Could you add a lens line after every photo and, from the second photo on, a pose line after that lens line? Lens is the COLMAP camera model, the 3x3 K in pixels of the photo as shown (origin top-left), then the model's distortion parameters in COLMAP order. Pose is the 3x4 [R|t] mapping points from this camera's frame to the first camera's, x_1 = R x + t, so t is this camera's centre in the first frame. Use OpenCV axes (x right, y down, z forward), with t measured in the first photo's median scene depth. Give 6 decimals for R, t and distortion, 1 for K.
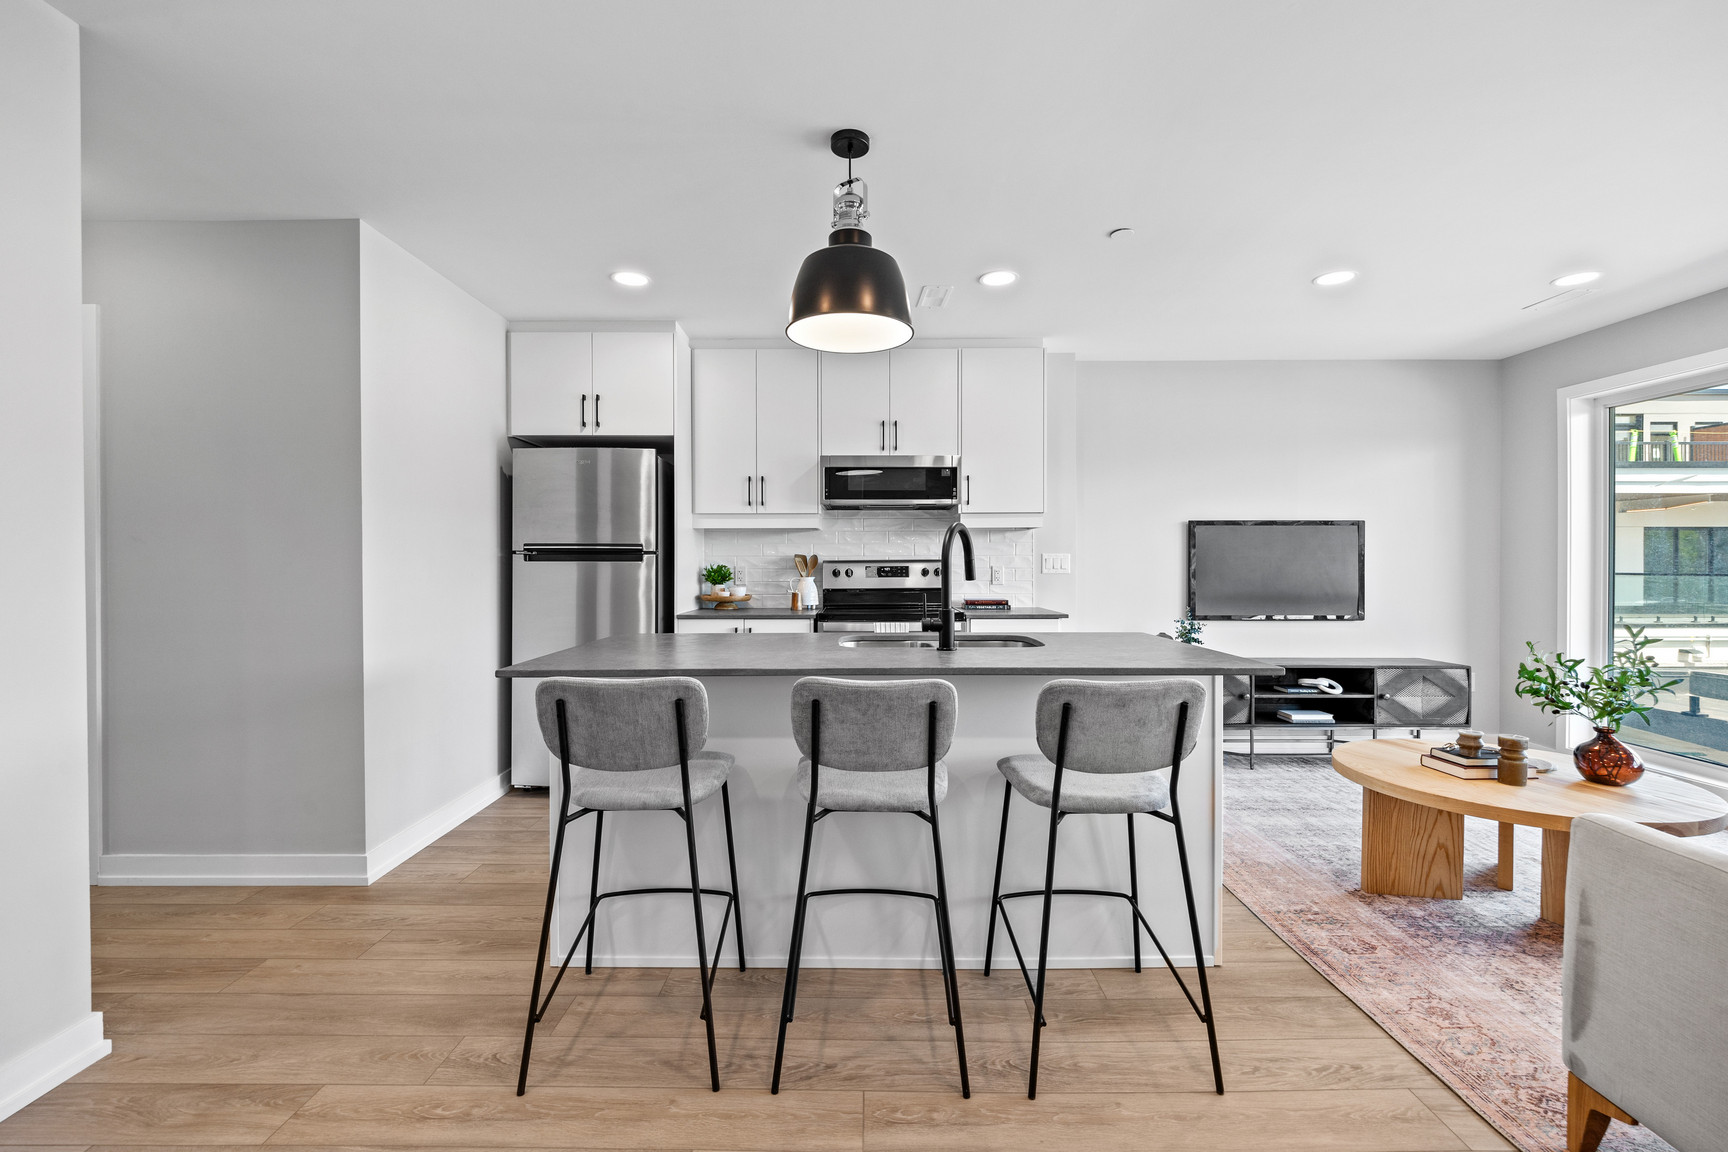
lens RADIAL K [[756.2, 0, 860.6], [0, 756.2, 571.5], [0, 0, 1]] dist [0.000145, -0.000479]
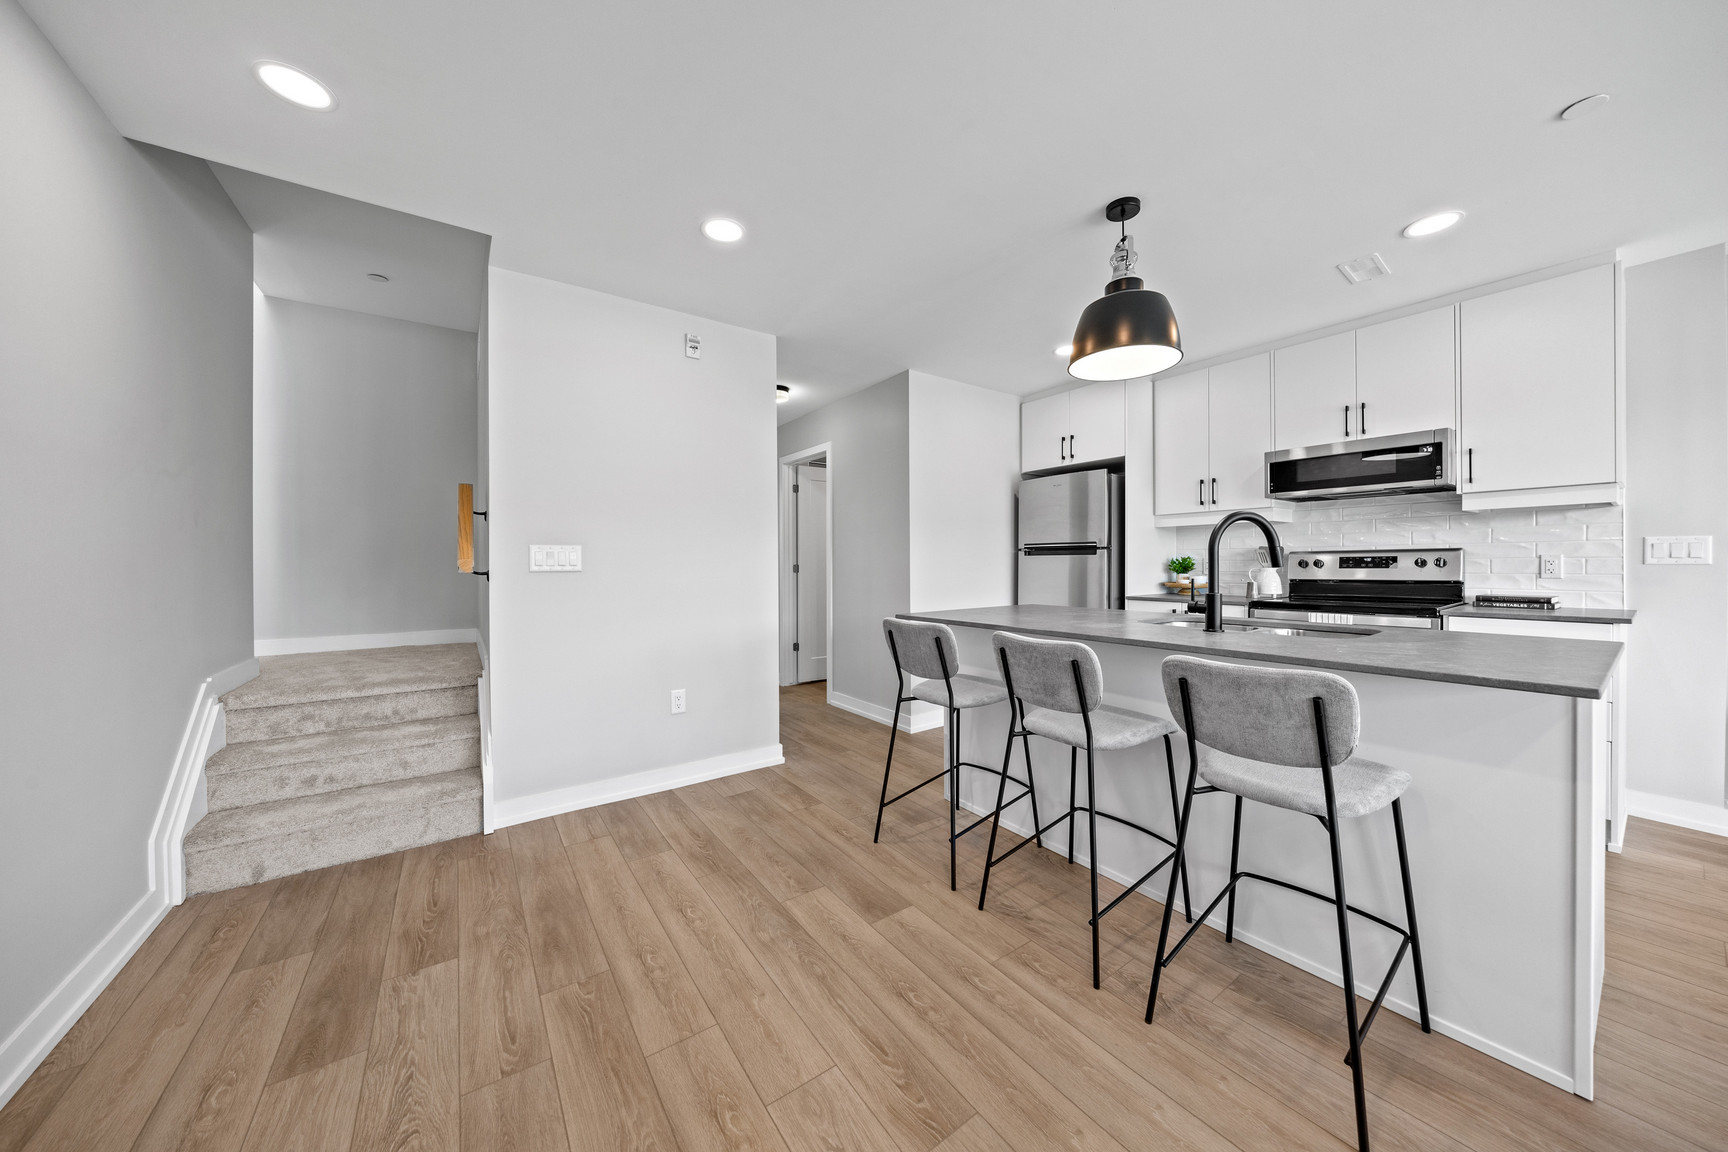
lens RADIAL K [[578.2, 0, 857.4], [0, 578.2, 568.0], [0, 0, 1]] dist [-0.007580, -0.000133]
pose [[0.577120, 0.004815, -0.816645, 0.367280], [-0.002411, 0.999988, 0.004192, 0.008645], [0.816656, -0.000450, 0.577125, 0.082608]]
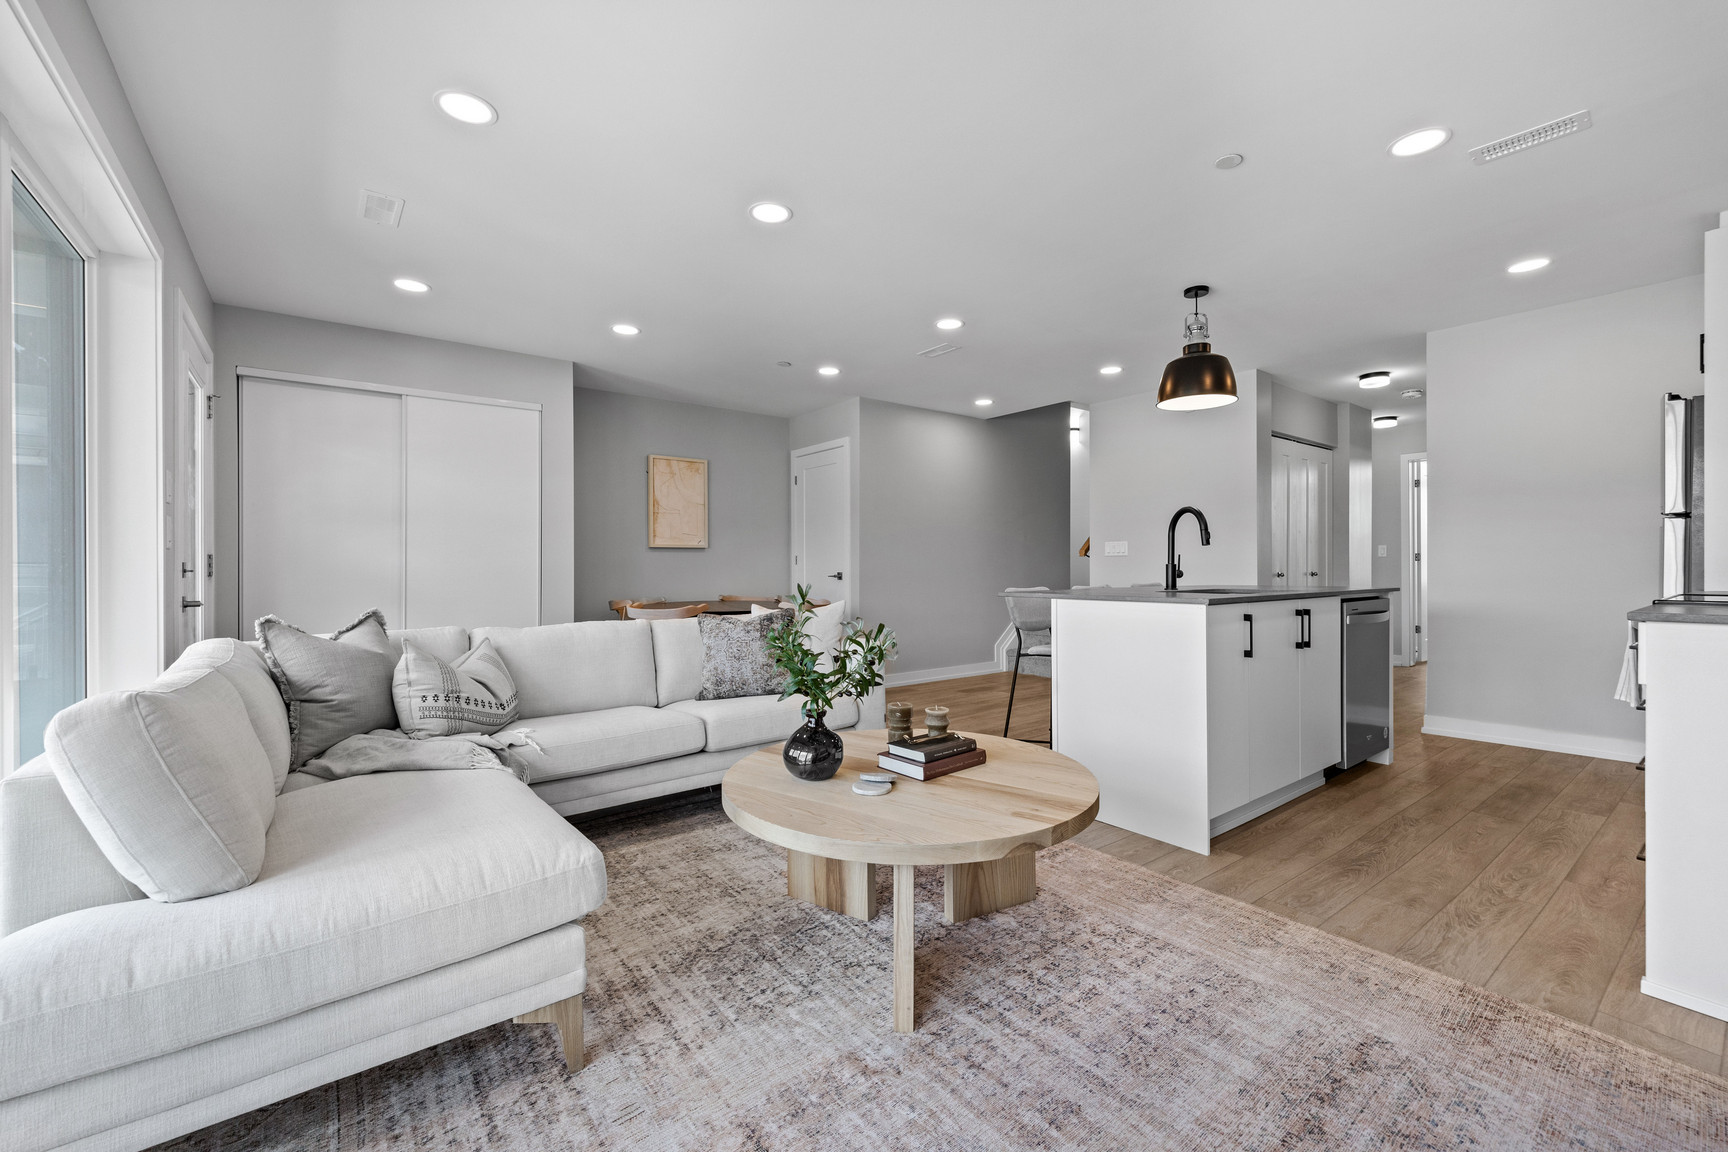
lens RADIAL K [[700.0, 0, 860.1], [0, 700.0, 572.2], [0, 0, 1]] dist [-0.001594, -0.000057]
pose [[-0.799517, 0.011031, -0.600543, 1.130915], [0.001136, 0.999857, 0.016853, 0.031911], [0.600643, 0.012793, -0.799415, 1.320210]]
